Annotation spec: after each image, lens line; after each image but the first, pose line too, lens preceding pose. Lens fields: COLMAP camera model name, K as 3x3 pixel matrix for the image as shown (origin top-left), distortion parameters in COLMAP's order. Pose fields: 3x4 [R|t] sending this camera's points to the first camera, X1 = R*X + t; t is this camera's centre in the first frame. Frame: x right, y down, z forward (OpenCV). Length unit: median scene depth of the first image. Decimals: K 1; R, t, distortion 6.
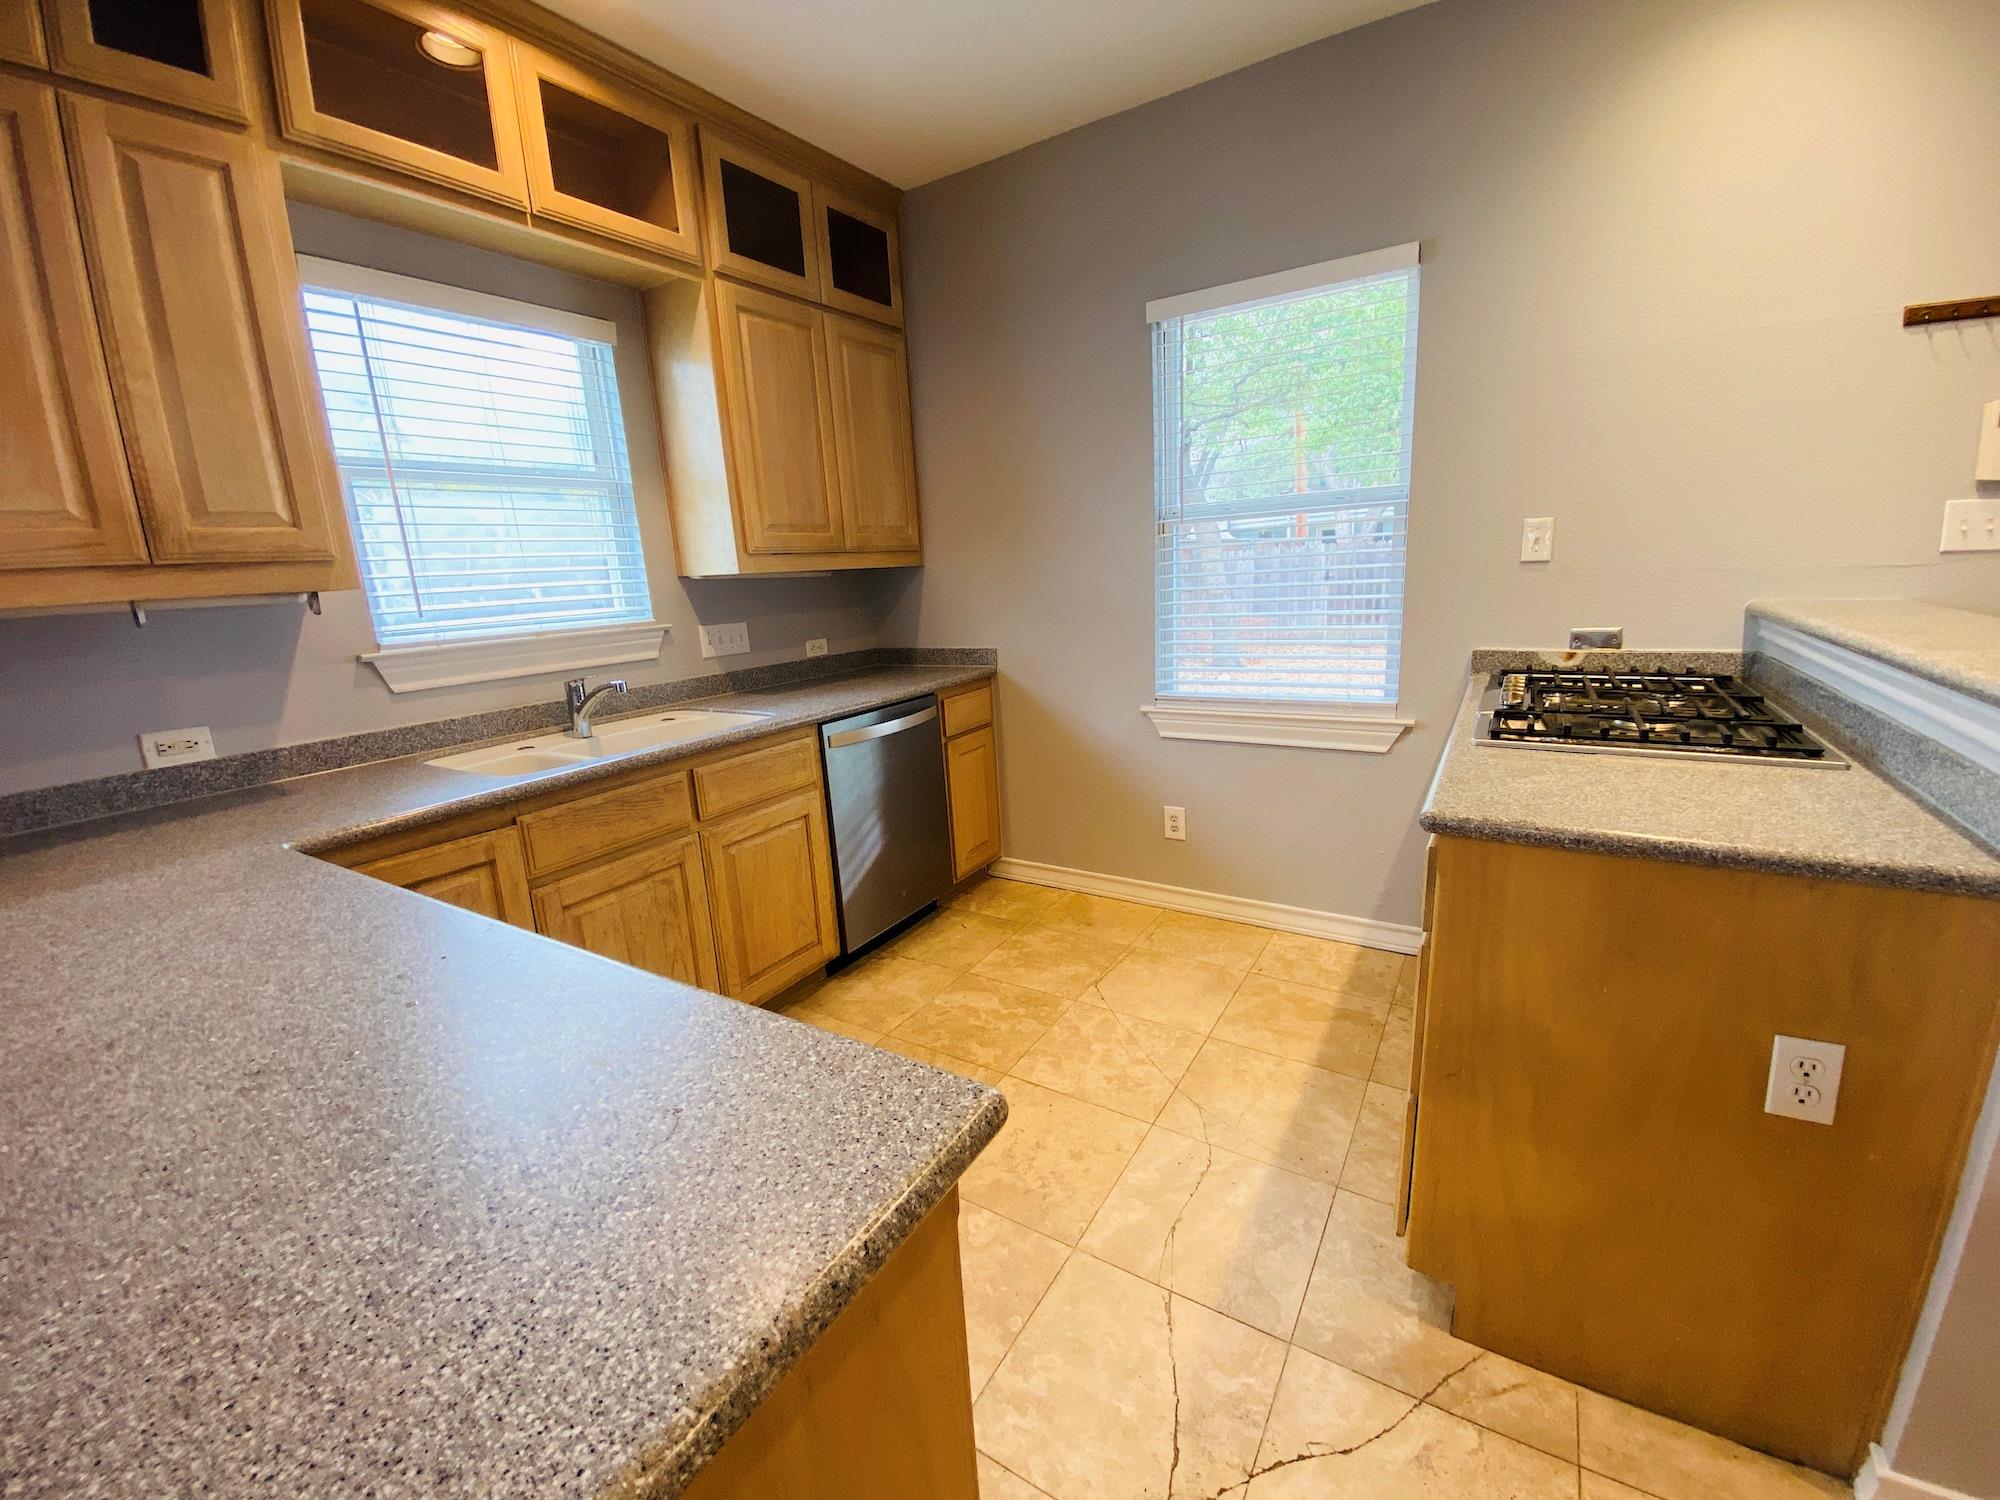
lens RADIAL K [[804.7, 0, 995.1], [0, 804.7, 754.1], [0, 0, 1]] dist [0.018957, -0.019592]
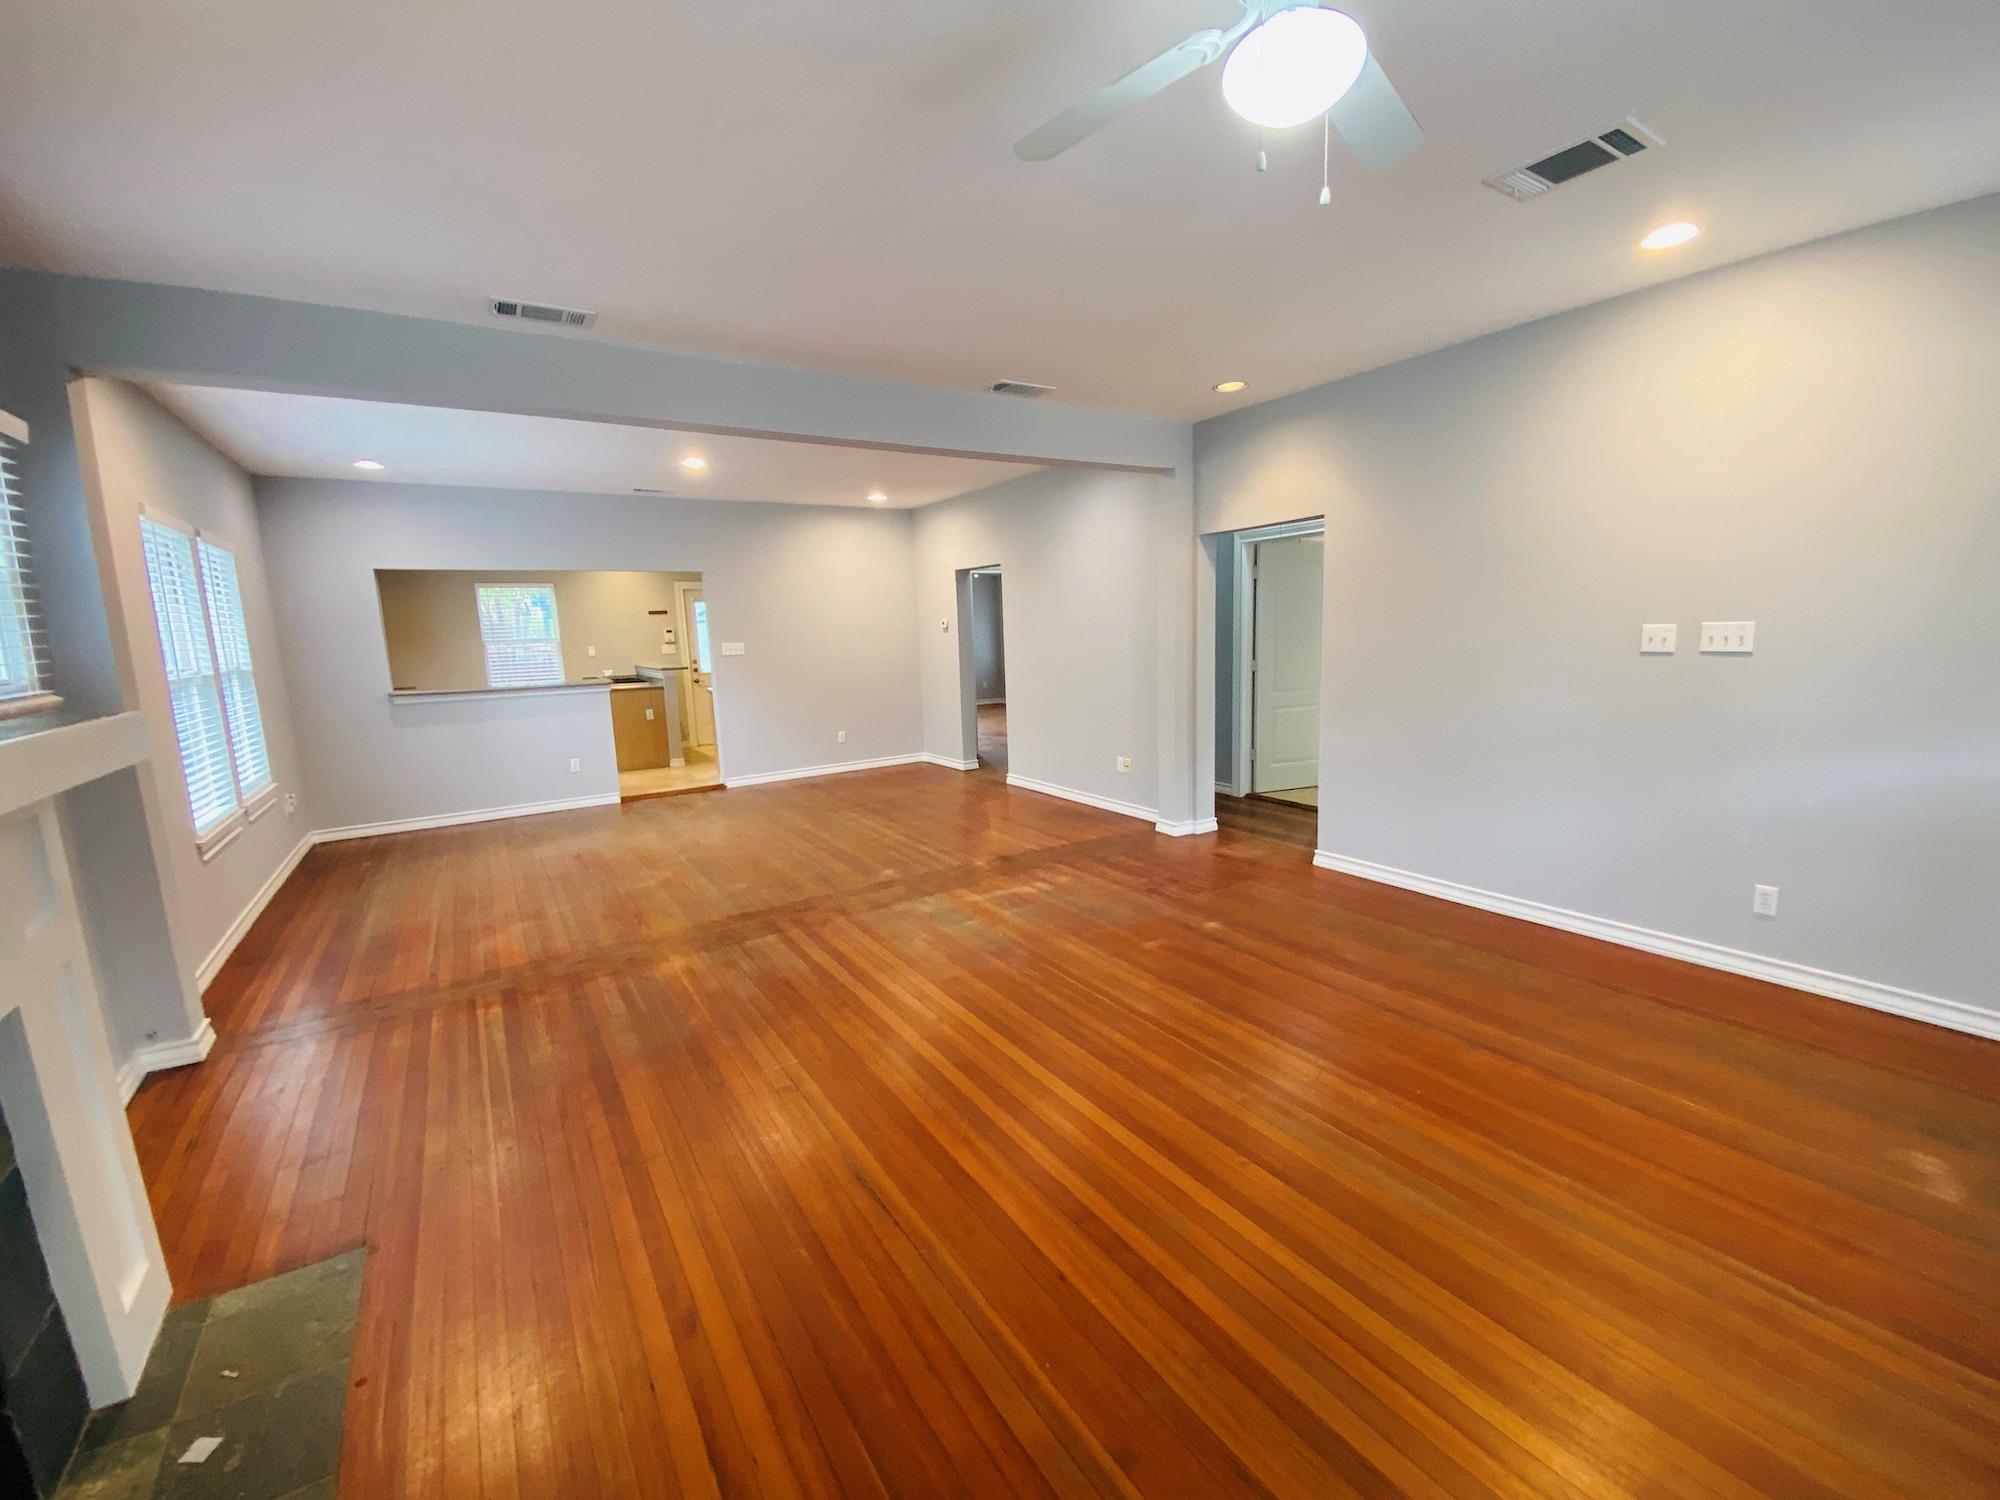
lens RADIAL K [[804.7, 0, 995.1], [0, 804.7, 754.1], [0, 0, 1]] dist [0.018957, -0.019592]
pose [[0.418920, -0.102070, 0.902268, -2.350400], [0.213746, 0.976824, 0.011262, 0.675811], [-0.882507, 0.188138, 0.431028, -2.629528]]
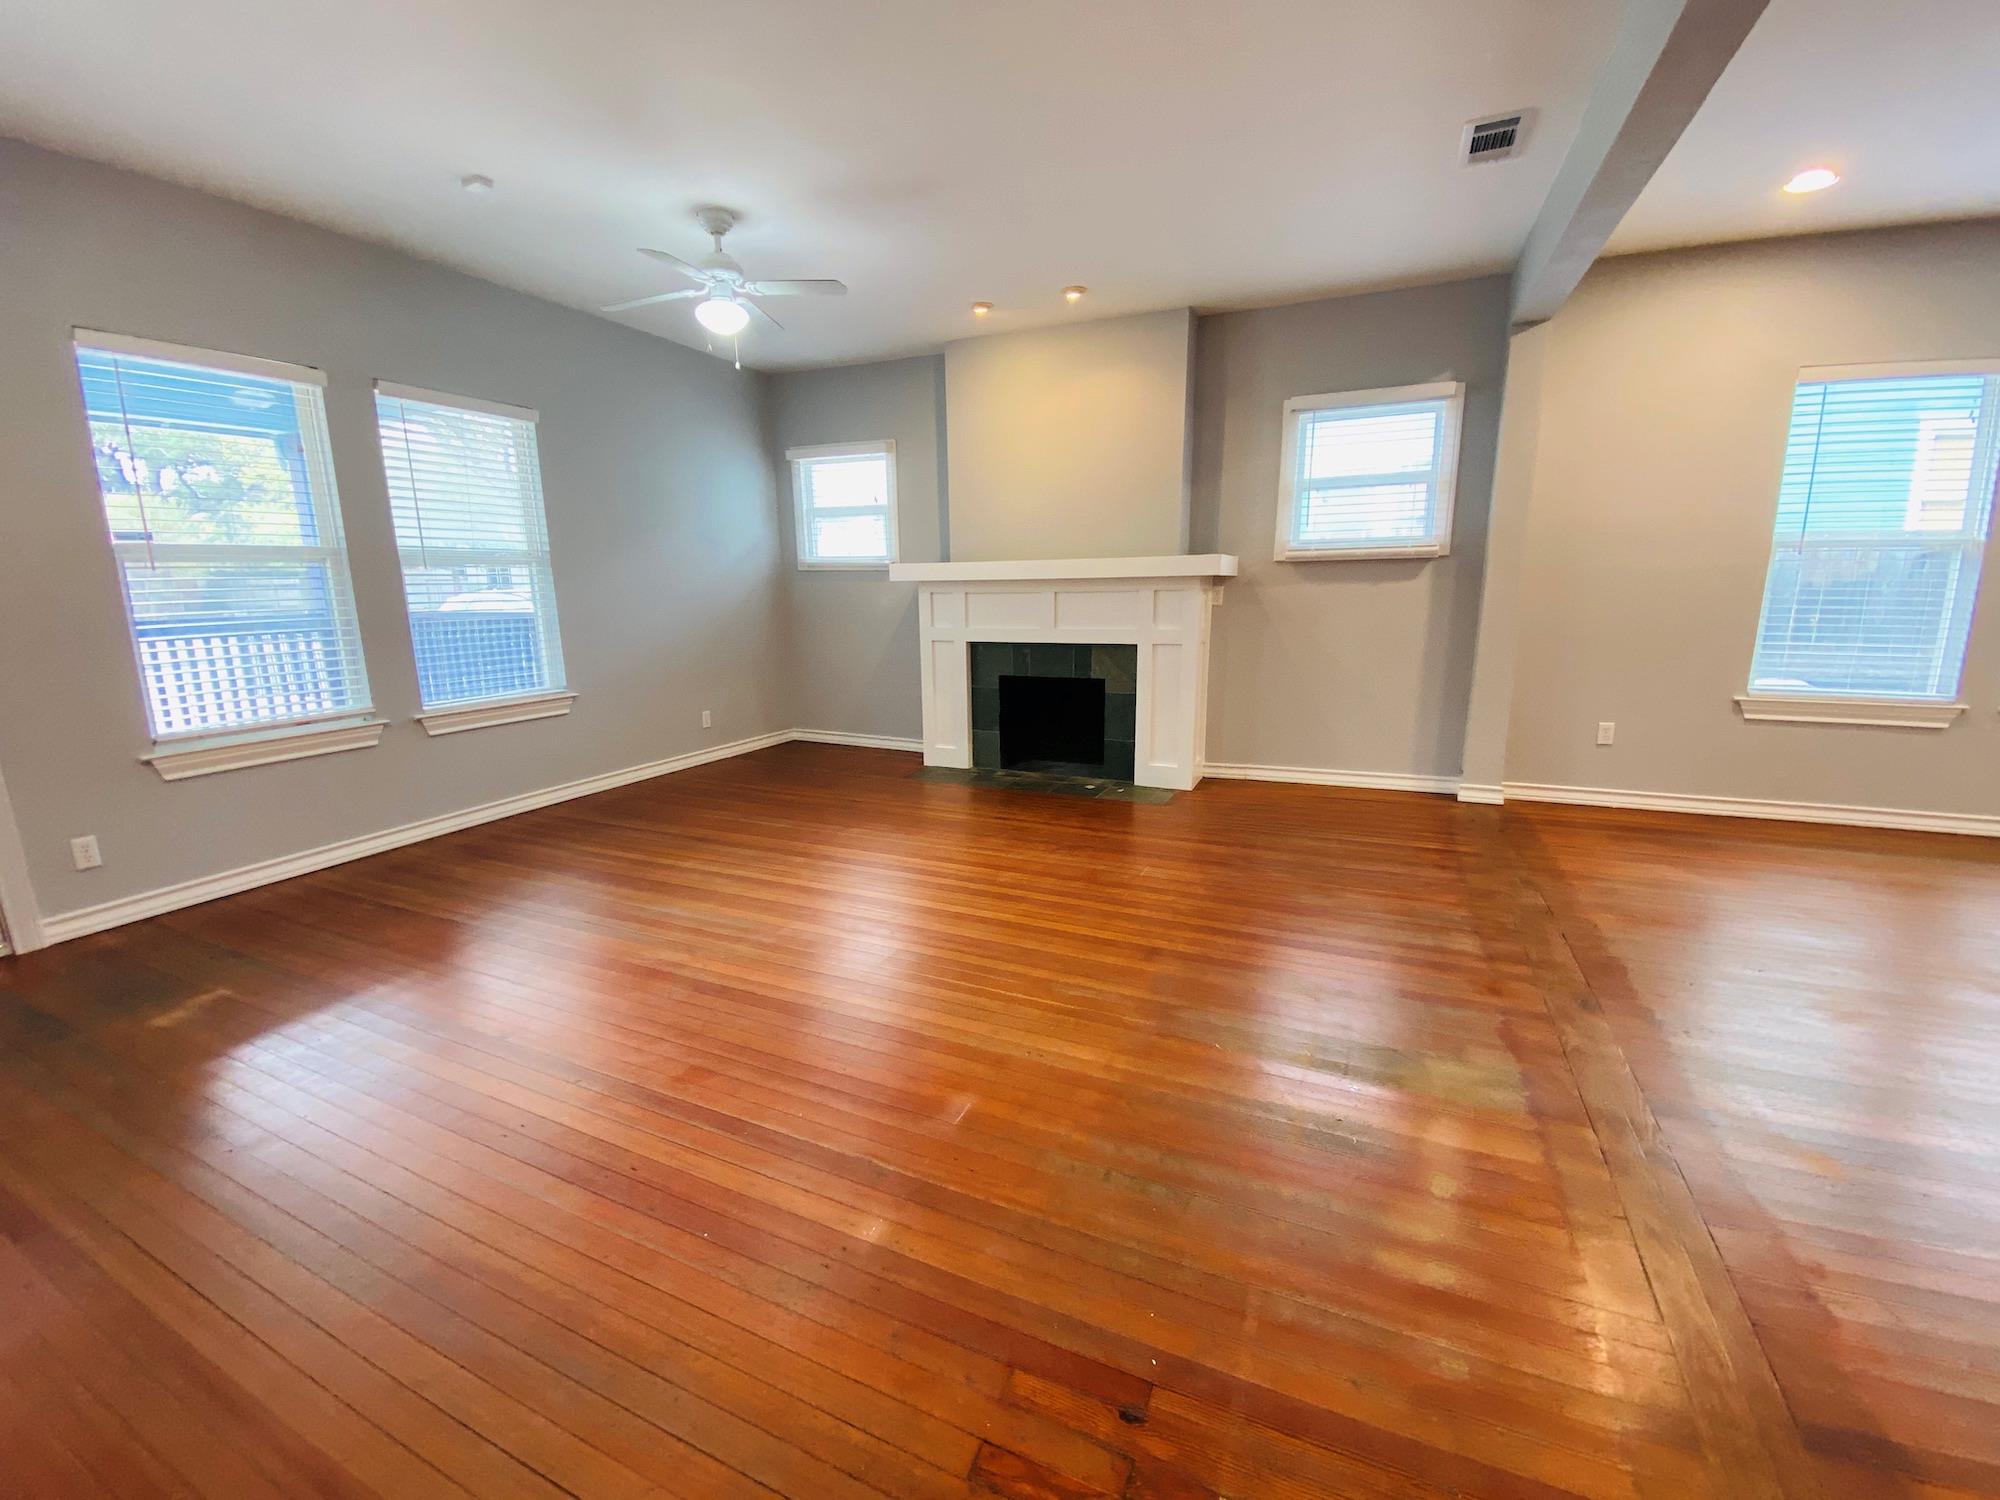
lens RADIAL K [[822.7, 0, 986.5], [0, 822.7, 753.1], [0, 0, 1]] dist [0.026773, -0.021494]
pose [[0.124085, 0.260376, -0.957501, -0.092287], [-0.210957, 0.949821, 0.230949, 0.573118], [0.969588, 0.173334, 0.172787, -2.334916]]
